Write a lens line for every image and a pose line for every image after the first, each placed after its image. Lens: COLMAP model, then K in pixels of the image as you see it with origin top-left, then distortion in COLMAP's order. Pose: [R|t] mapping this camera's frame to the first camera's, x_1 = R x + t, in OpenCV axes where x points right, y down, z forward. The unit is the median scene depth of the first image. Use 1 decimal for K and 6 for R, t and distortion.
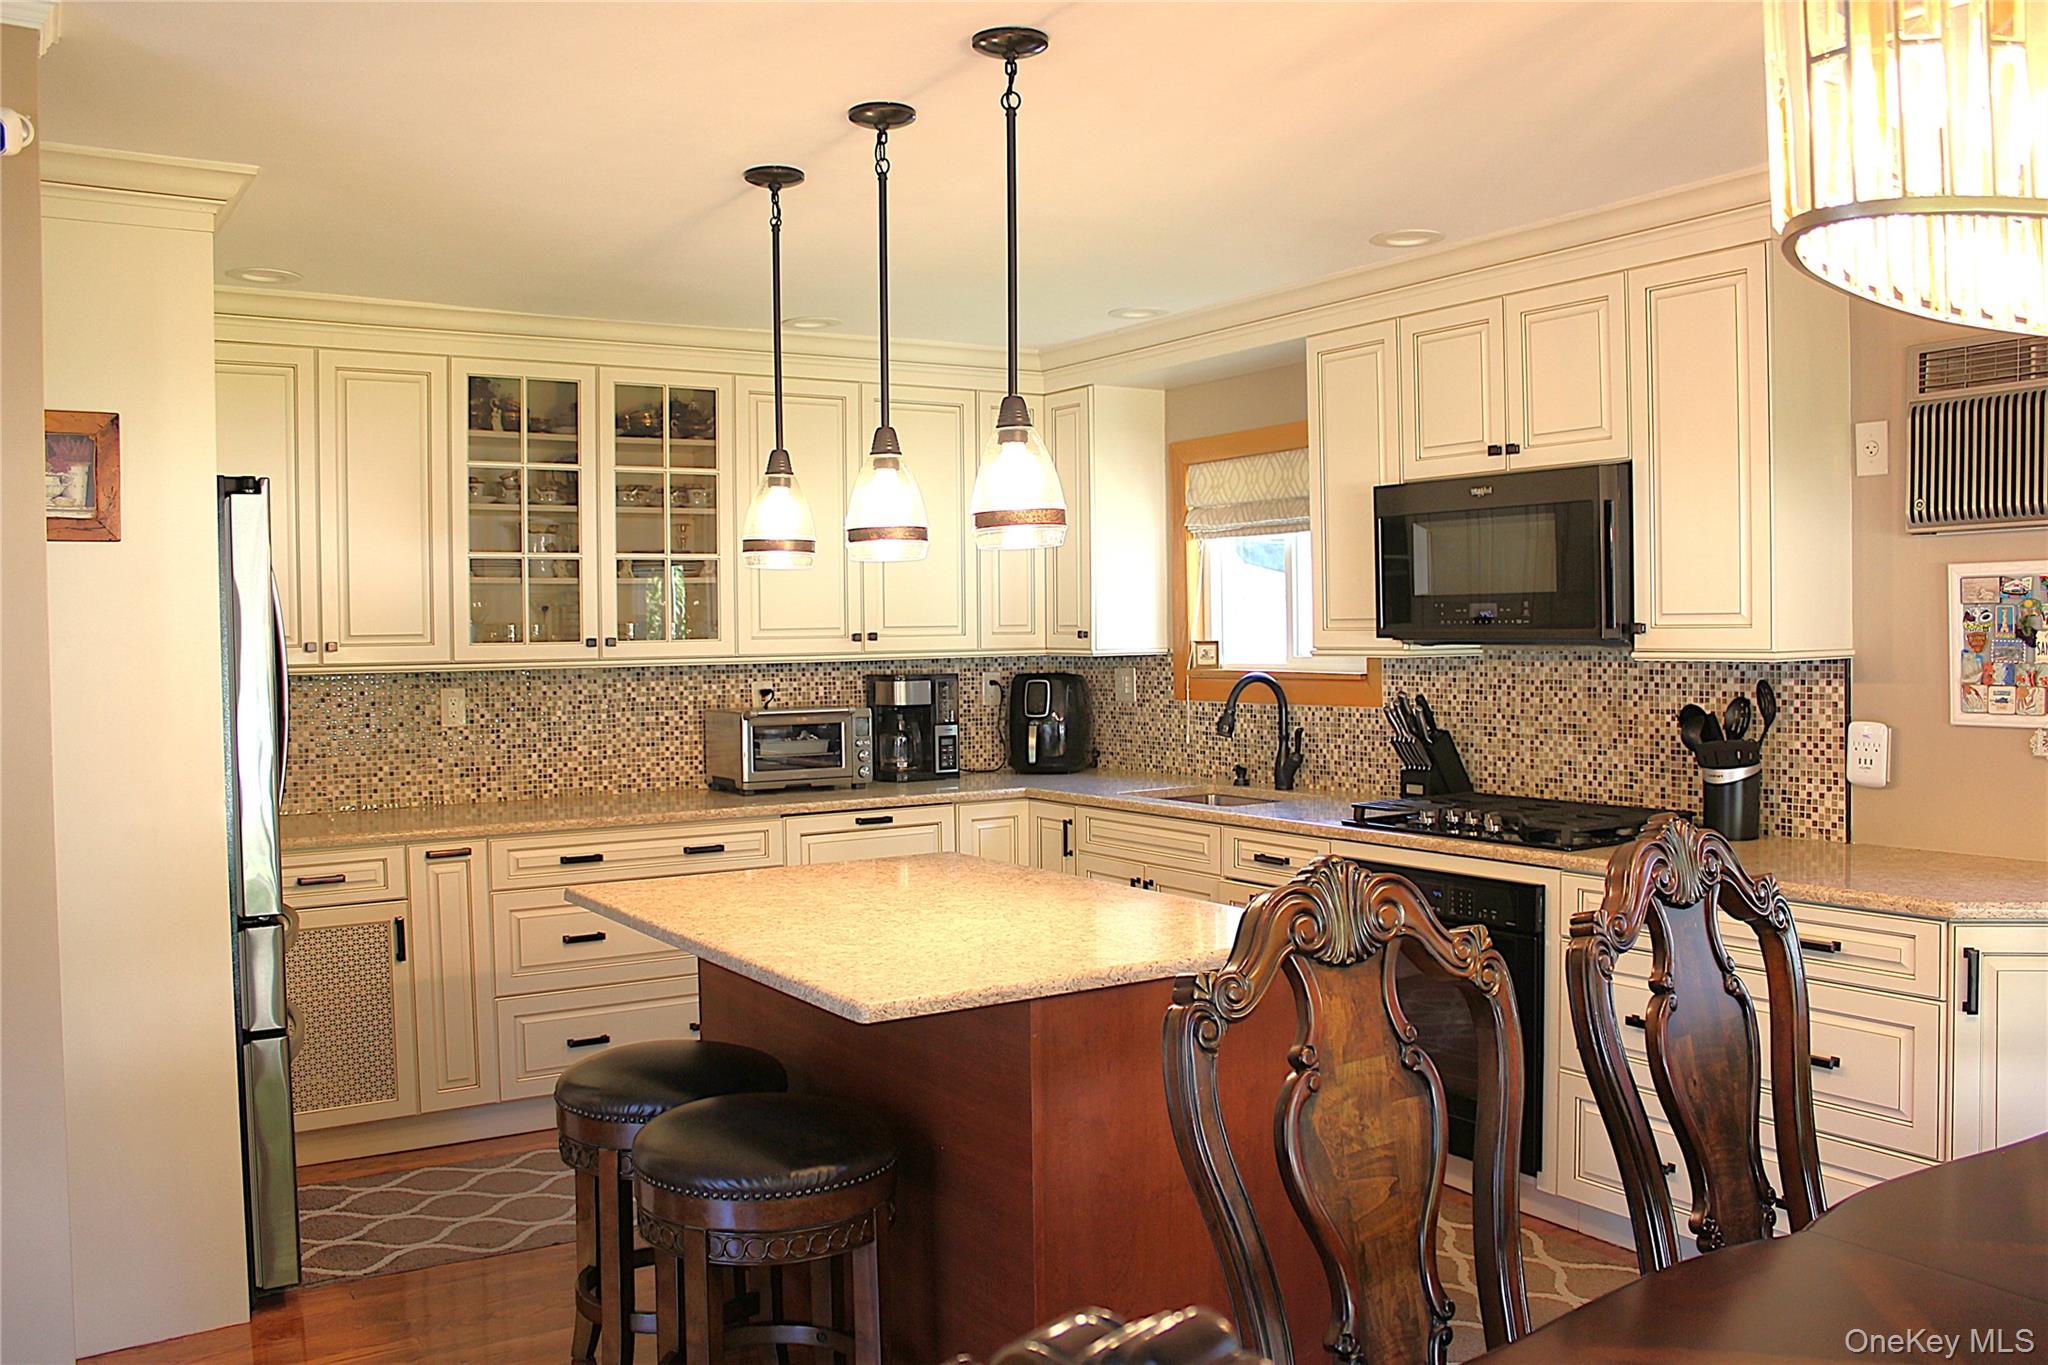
lens RADIAL K [[1697.3, 0, 1035.5], [0, 1697.3, 678.3], [0, 0, 1]] dist [-0.166696, 0.146903]
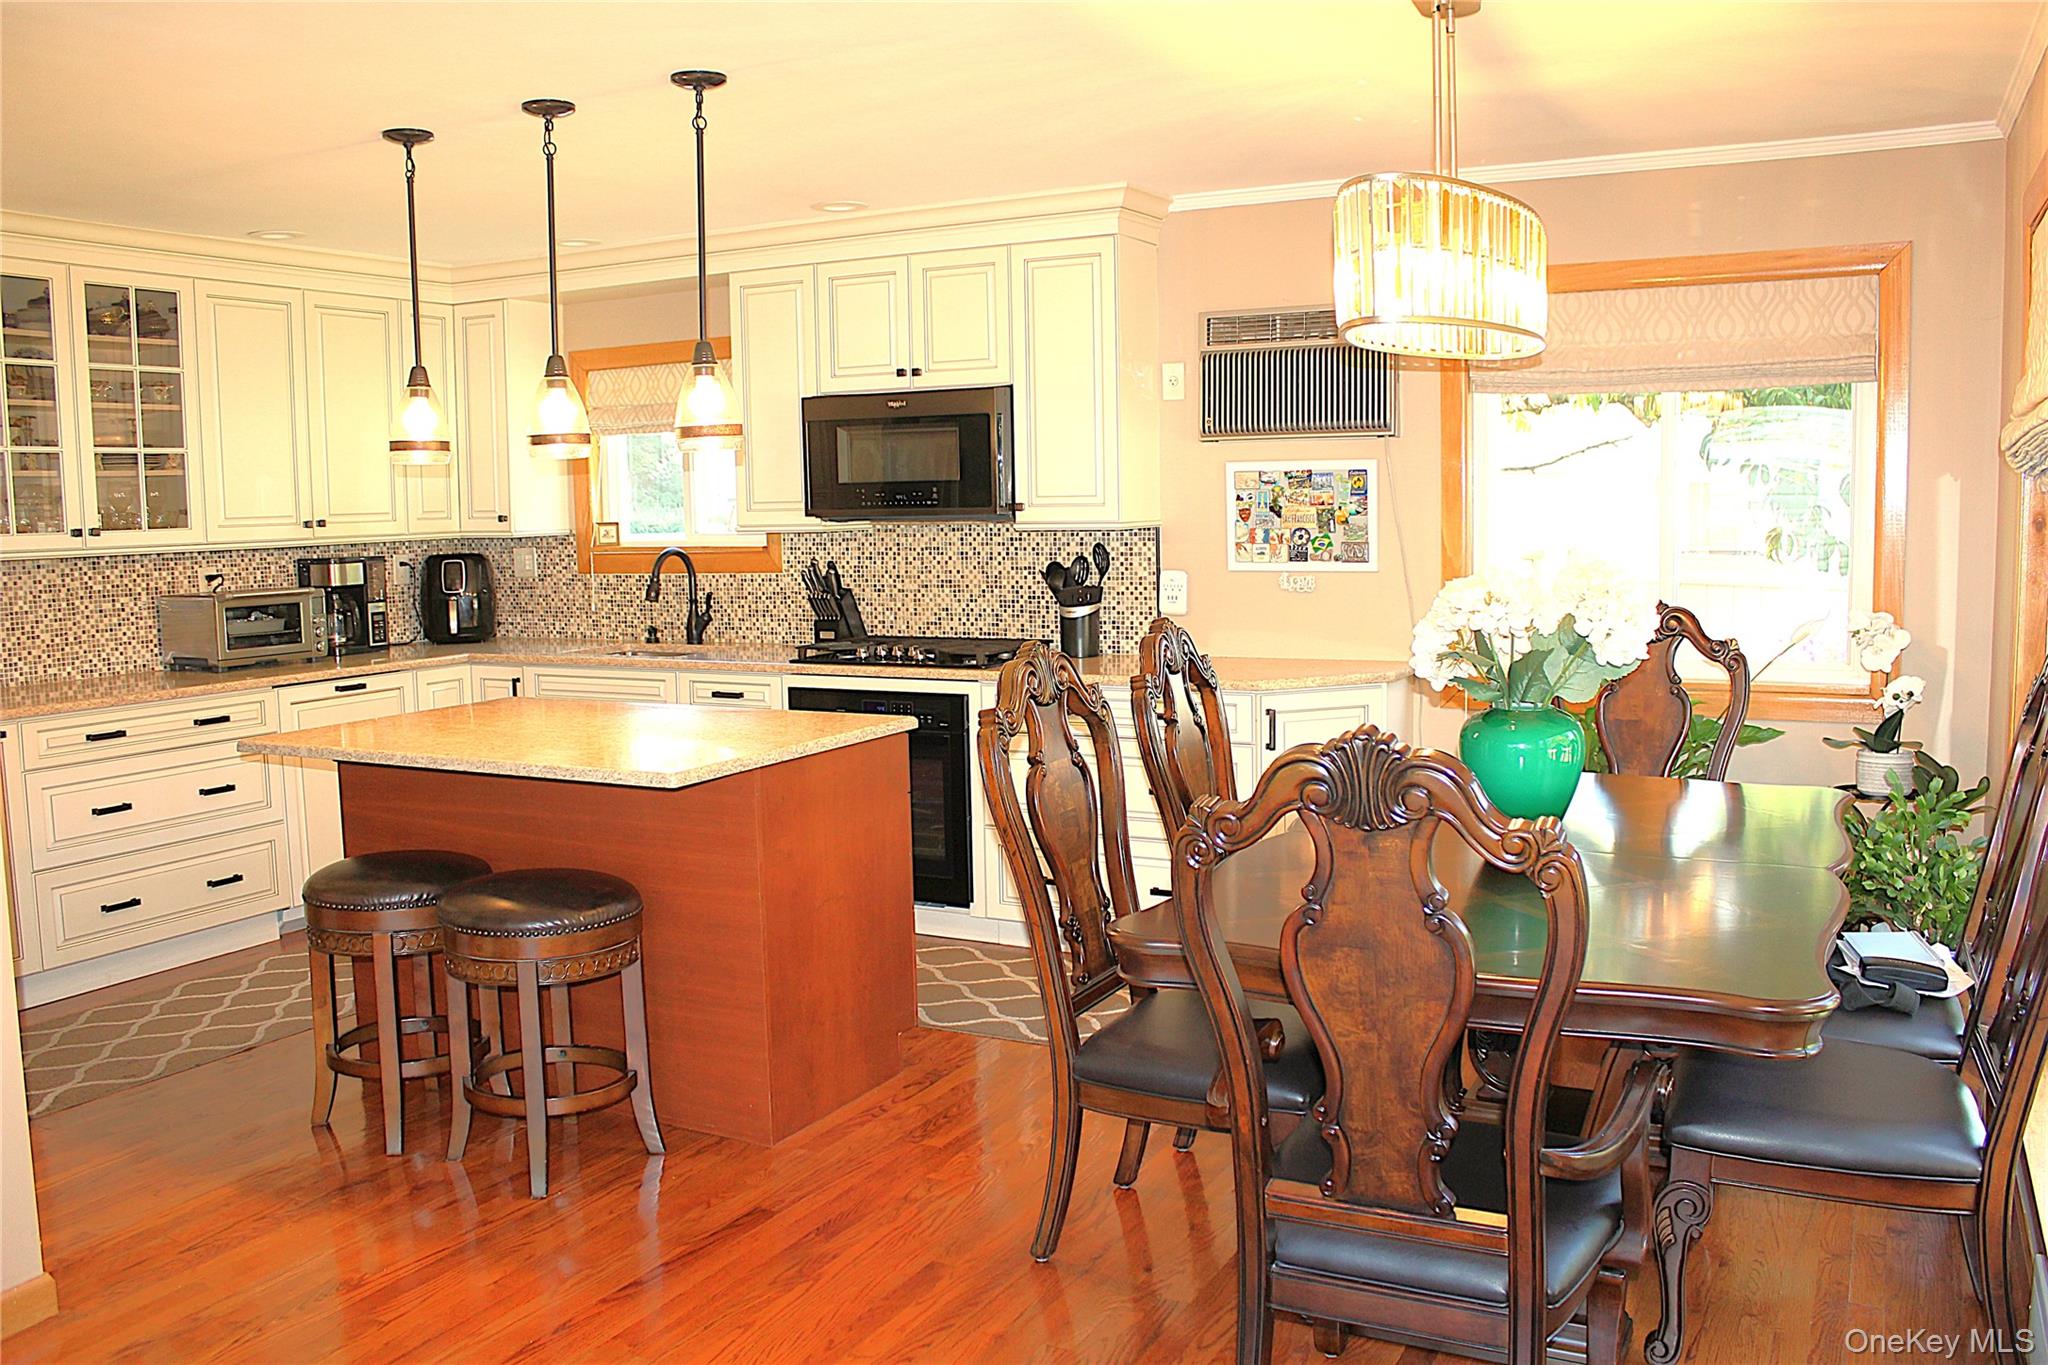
lens RADIAL K [[1697.3, 0, 1035.5], [0, 1697.3, 678.3], [0, 0, 1]] dist [-0.166696, 0.146903]
pose [[0.868790, -0.054298, 0.492194, -0.244484], [0.020106, 0.997018, 0.074500, 0.005437], [-0.494772, -0.054829, 0.867292, -0.175723]]
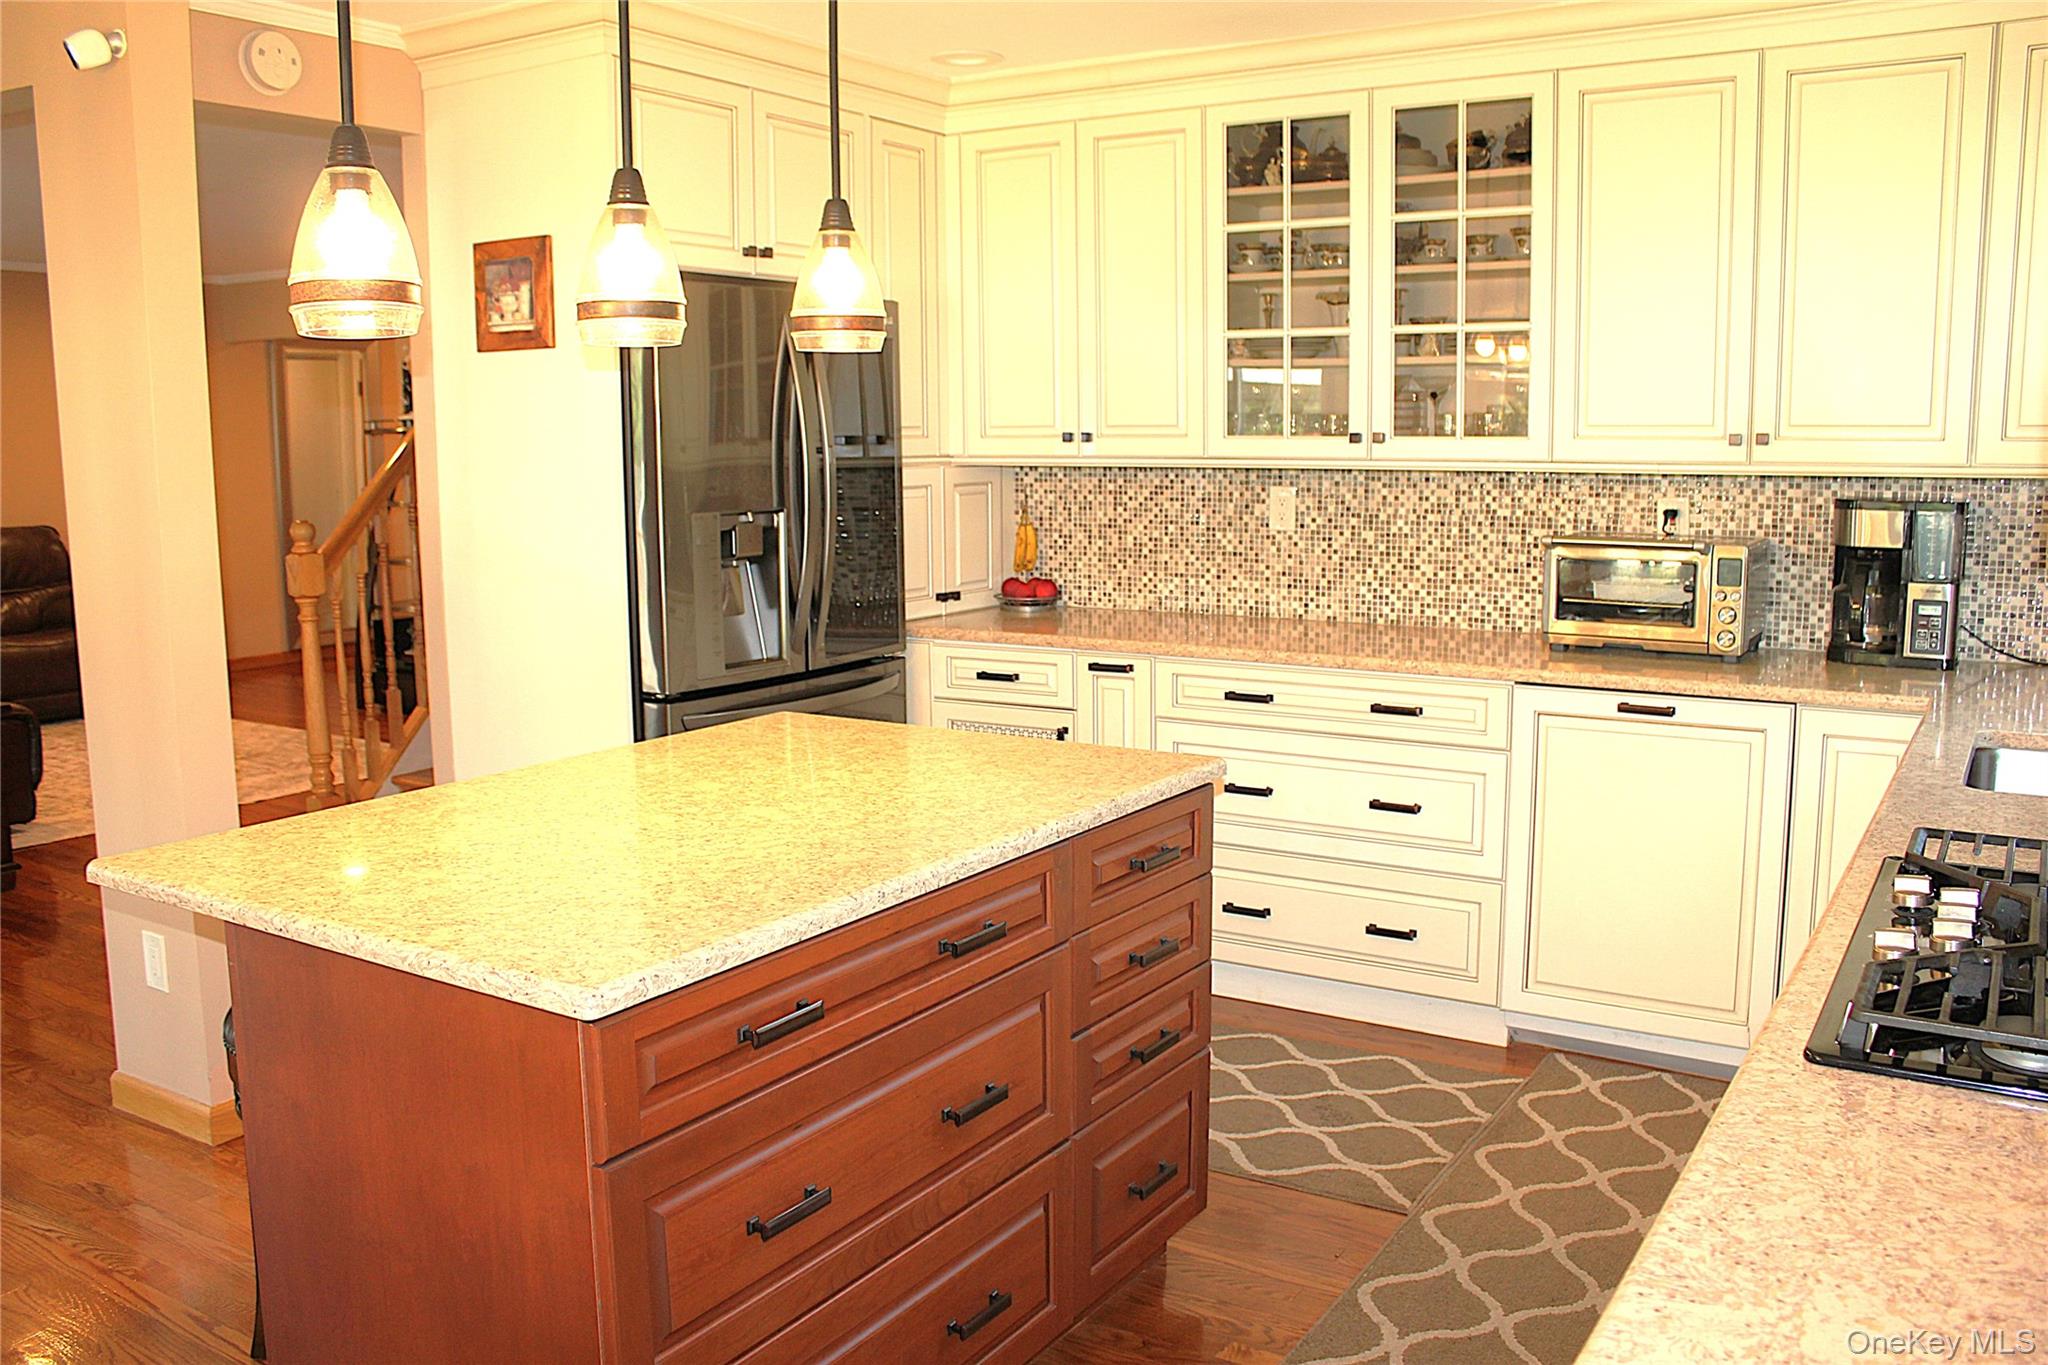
lens RADIAL K [[1697.3, 0, 1035.5], [0, 1697.3, 678.3], [0, 0, 1]] dist [-0.166696, 0.146903]
pose [[0.414495, 0.143158, -0.898721, 0.409980], [-0.023788, 0.988917, 0.146554, -0.021324], [0.909741, -0.039367, 0.413306, 0.507672]]
